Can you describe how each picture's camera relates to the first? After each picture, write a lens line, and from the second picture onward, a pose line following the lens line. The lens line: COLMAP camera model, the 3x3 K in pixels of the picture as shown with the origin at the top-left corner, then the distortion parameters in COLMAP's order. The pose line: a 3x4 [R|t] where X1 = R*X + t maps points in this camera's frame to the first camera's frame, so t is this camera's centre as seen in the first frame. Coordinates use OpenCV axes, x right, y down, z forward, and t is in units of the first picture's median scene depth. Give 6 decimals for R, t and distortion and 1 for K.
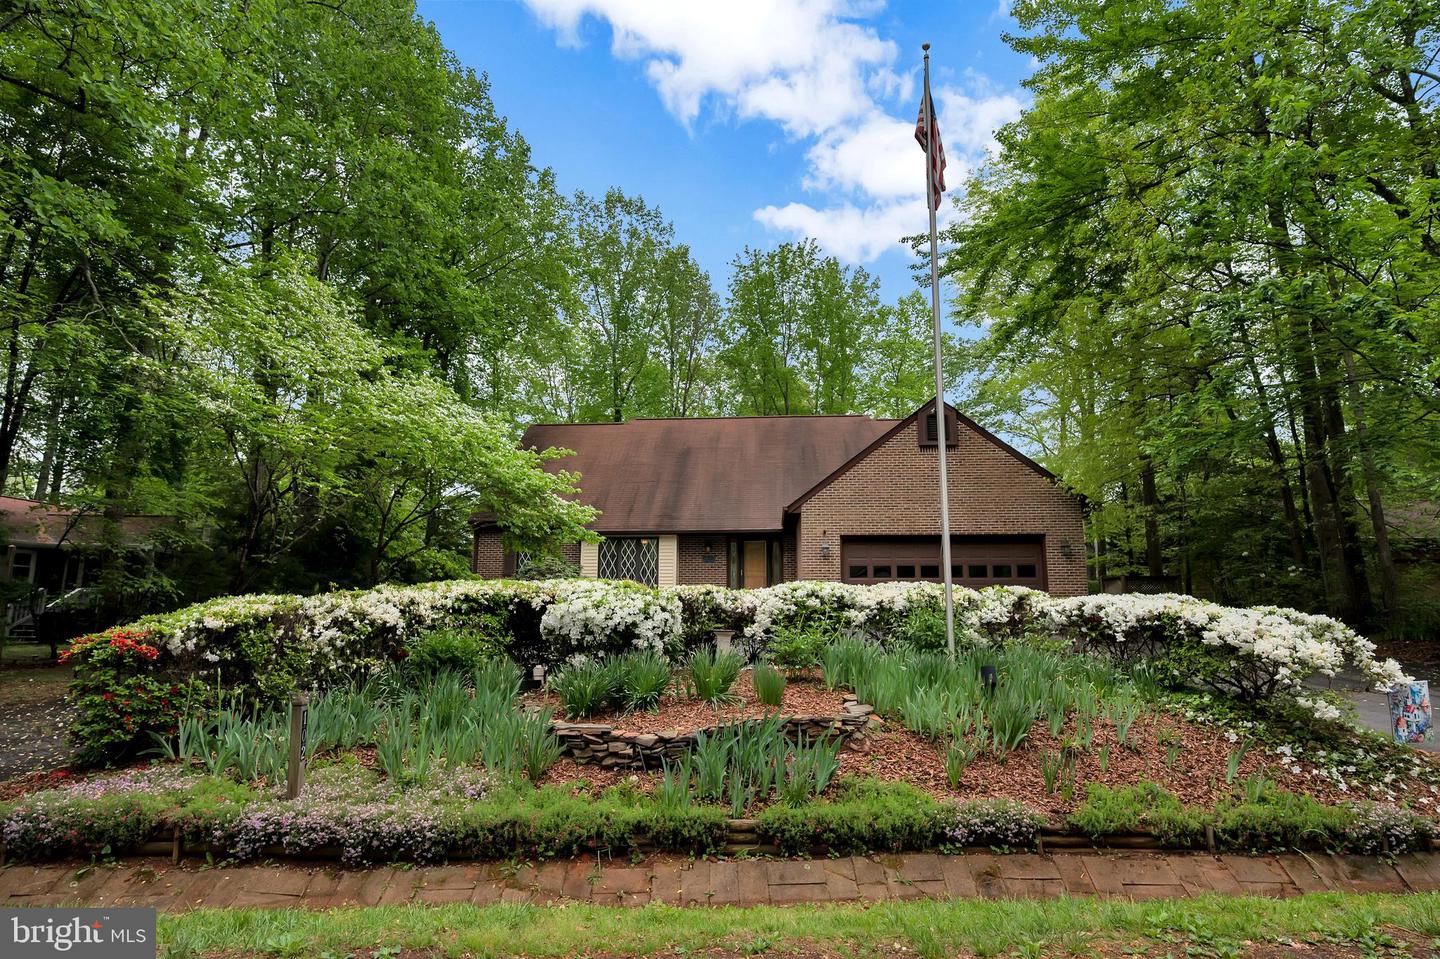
lens RADIAL K [[795.9, 0, 737.6], [0, 795.9, 477.9], [0, 0, 1]] dist [0.001519, 0.000131]
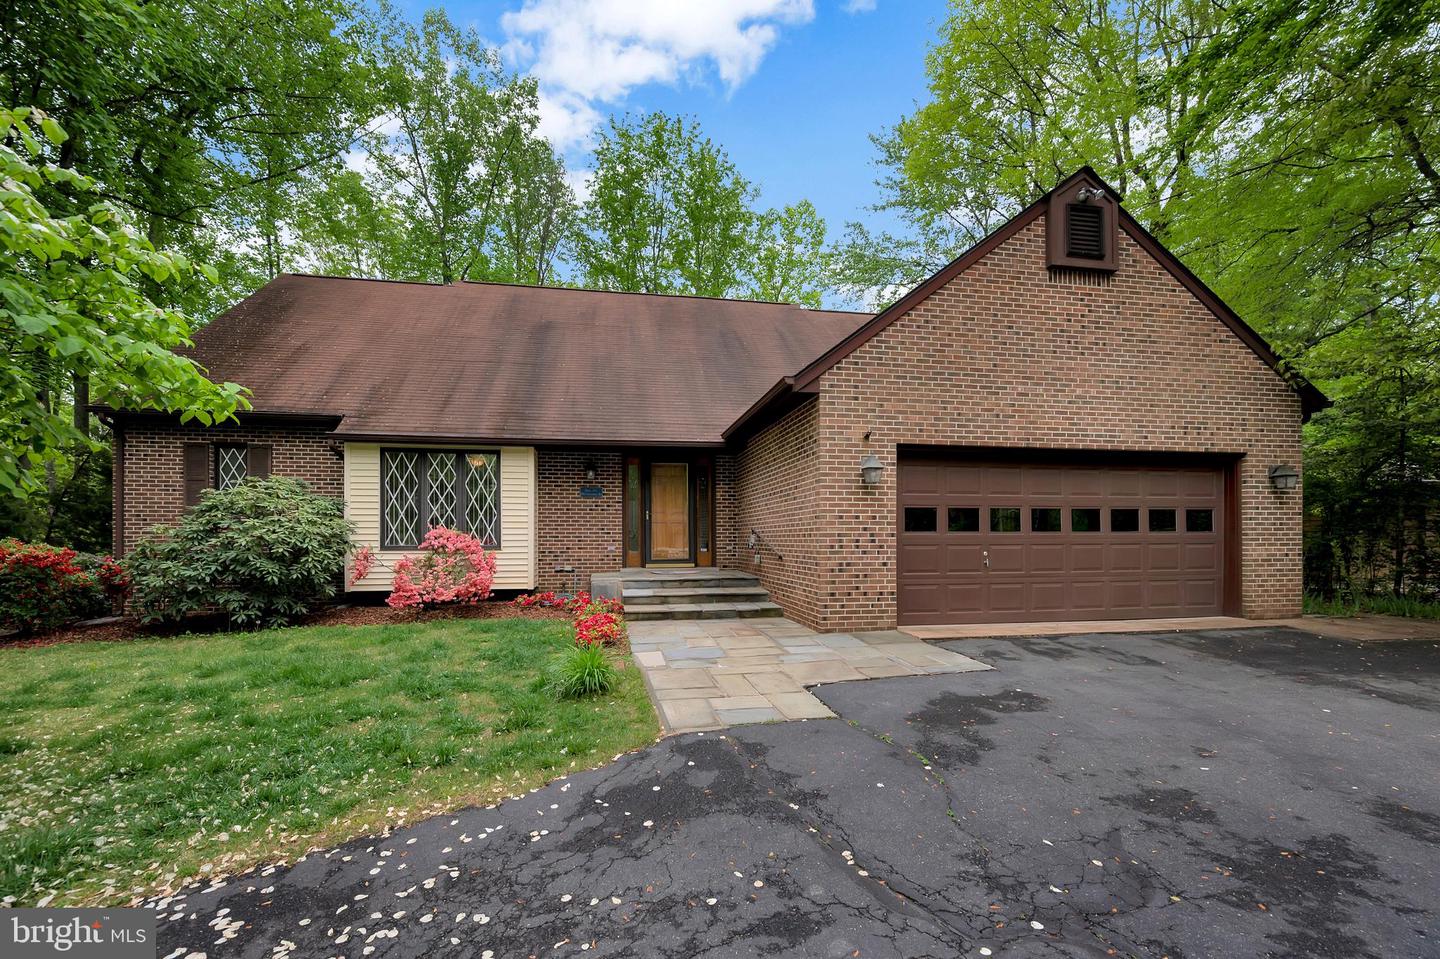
lens RADIAL K [[586.7, 0, 713.0], [0, 586.7, 531.3], [0, 0, 1]] dist [-0.000242, -0.000120]
pose [[0.973194, -0.001461, 0.229979, -0.058055], [-0.035909, 0.986750, 0.158223, 0.071140], [-0.227163, -0.162240, 0.960247, 0.672360]]
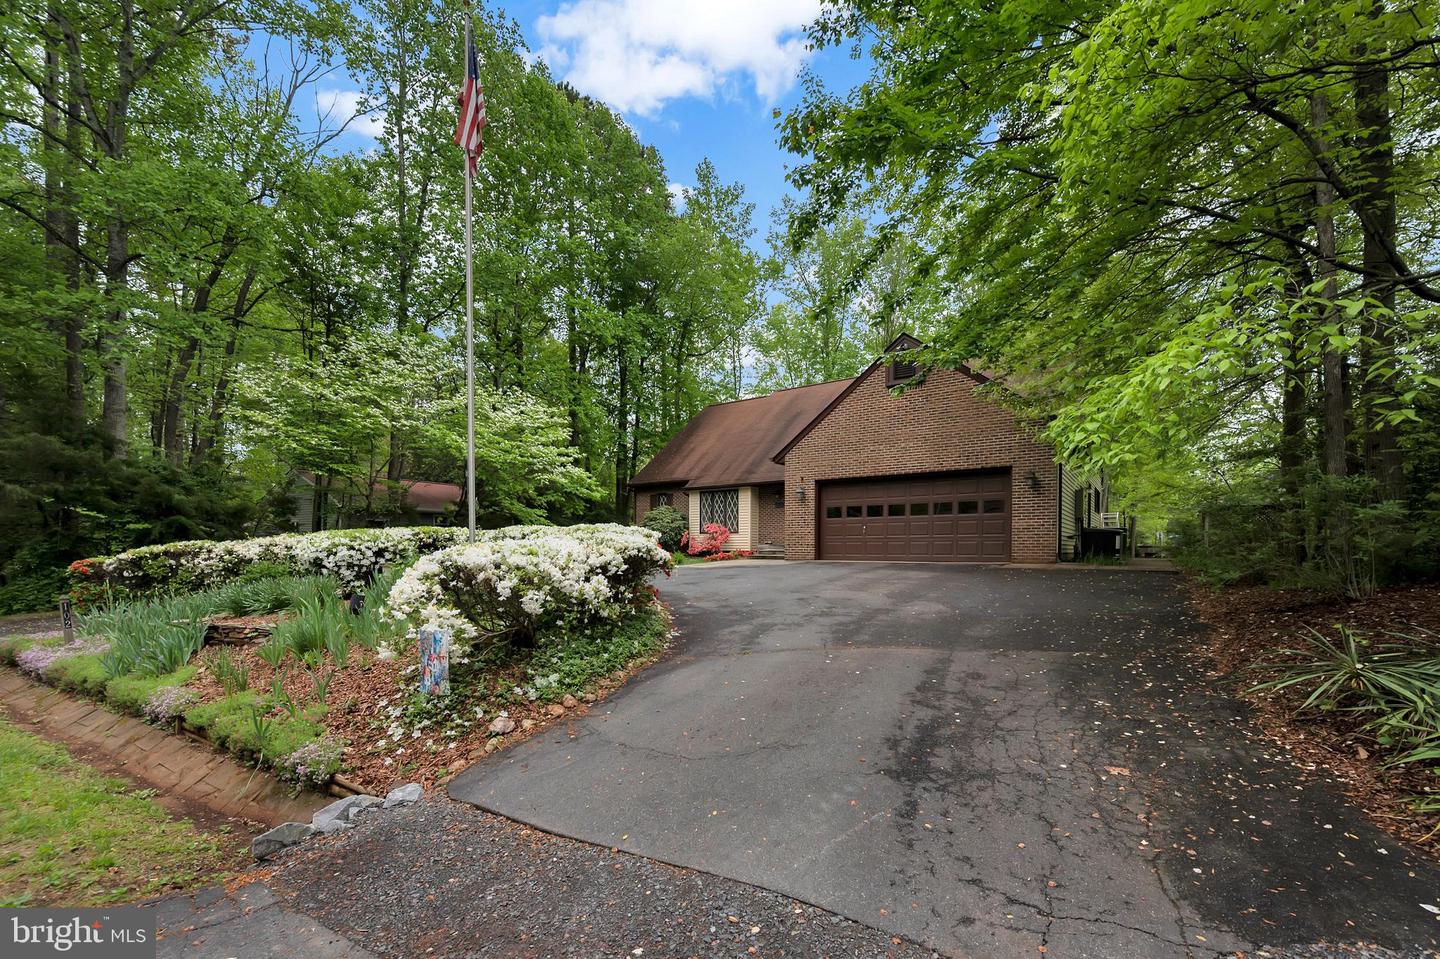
lens RADIAL K [[612.5, 0, 721.6], [0, 612.5, 557.4], [0, 0, 1]] dist [-0.000187, 0.000102]
pose [[0.837044, 0.007634, -0.547082, 0.482243], [0.092719, 0.983461, 0.155586, 0.032517], [0.539222, -0.180958, 0.822493, 0.205545]]
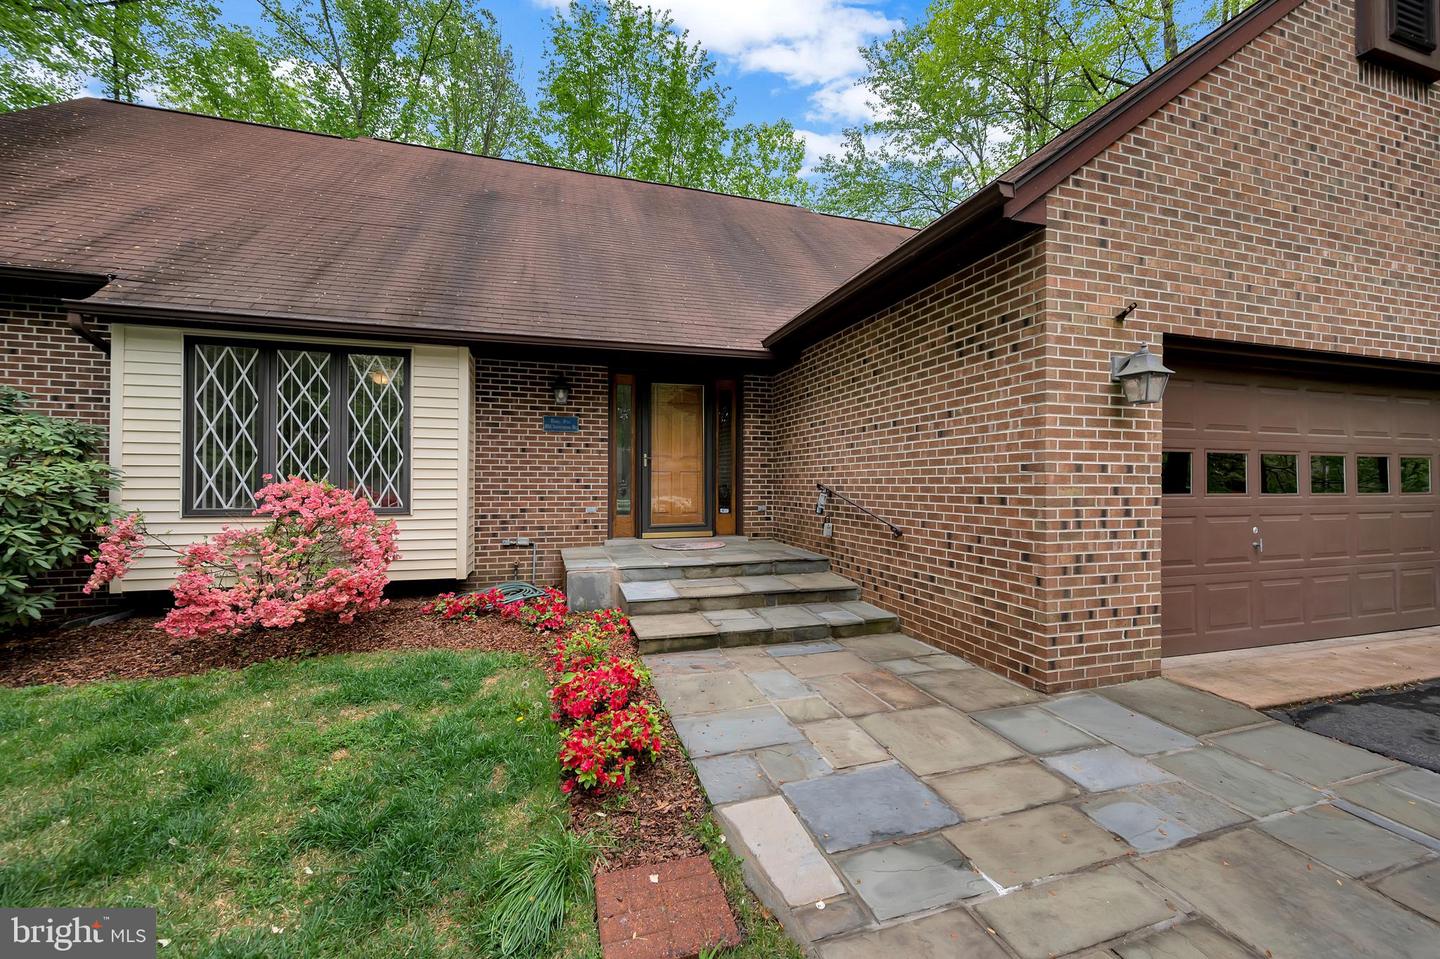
lens RADIAL K [[572.3, 0, 727.4], [0, 572.3, 476.1], [0, 0, 1]] dist [-0.001593, 0.000081]
pose [[0.938925, 0.005086, 0.344085, -0.066813], [-0.061046, 0.986494, 0.151997, 0.096735], [-0.338665, -0.163719, 0.926554, 0.858050]]
